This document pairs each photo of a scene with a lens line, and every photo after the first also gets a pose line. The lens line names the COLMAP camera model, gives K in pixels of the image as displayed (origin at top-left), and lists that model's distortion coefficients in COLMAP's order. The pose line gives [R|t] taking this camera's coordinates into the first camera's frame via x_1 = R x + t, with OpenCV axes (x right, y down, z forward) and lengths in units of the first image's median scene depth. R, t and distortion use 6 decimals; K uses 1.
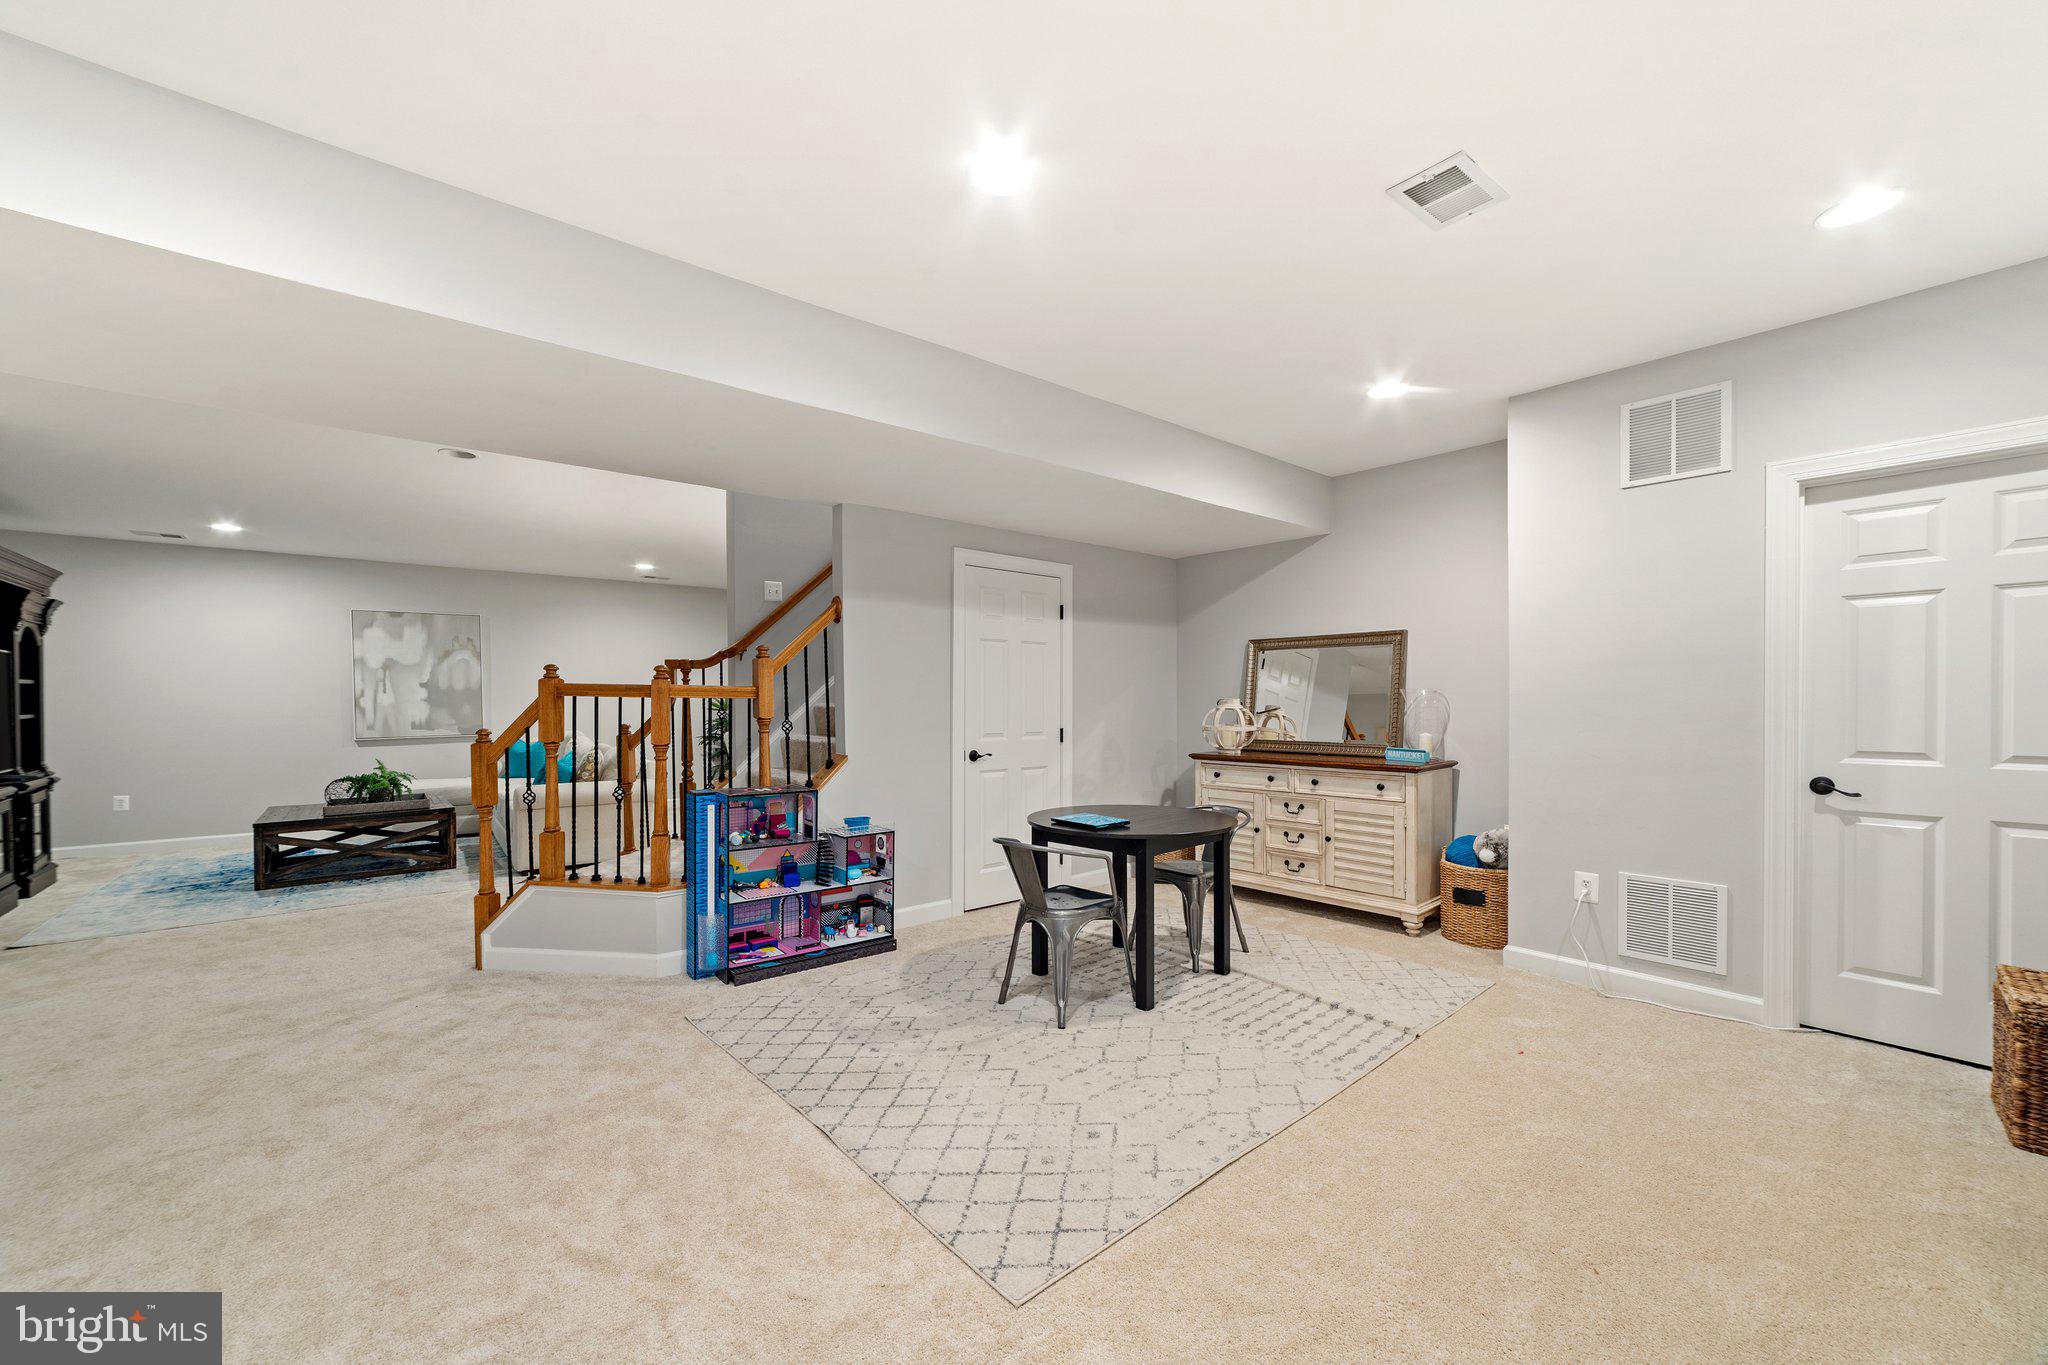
lens RADIAL K [[801.9, 0, 1024.4], [0, 801.9, 718.6], [0, 0, 1]] dist [-0.009848, 0.000749]
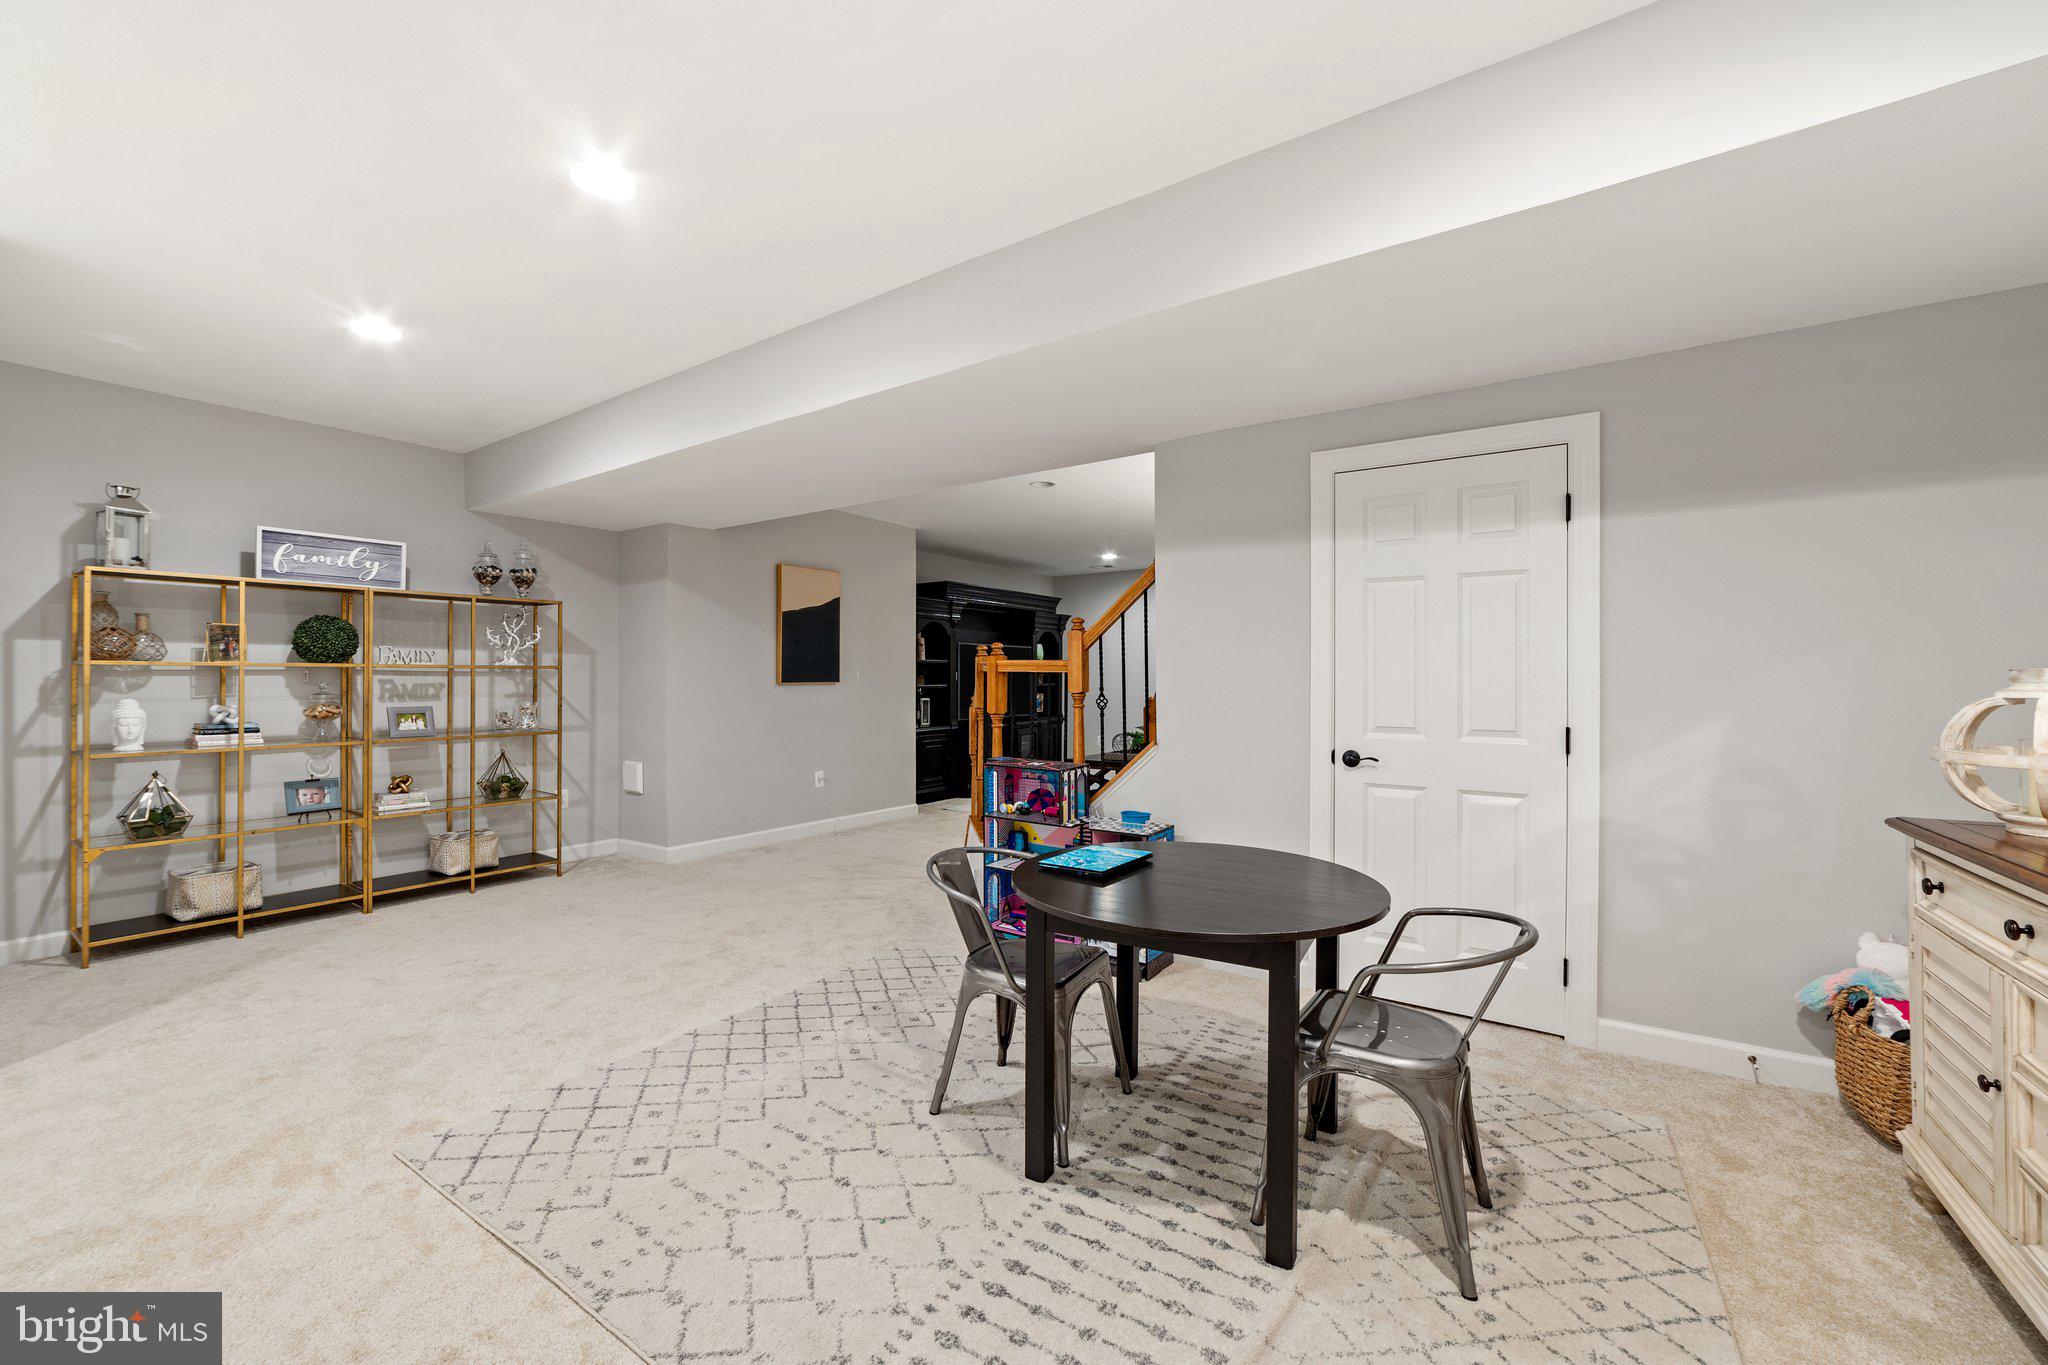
lens RADIAL K [[801.9, 0, 974.8], [0, 801.9, 672.5], [0, 0, 1]] dist [-0.009848, 0.000749]
pose [[0.254187, -0.003111, -0.967150, 0.296361], [-0.024228, 0.999661, -0.009583, -0.006369], [0.966852, 0.025868, 0.254025, 0.319458]]
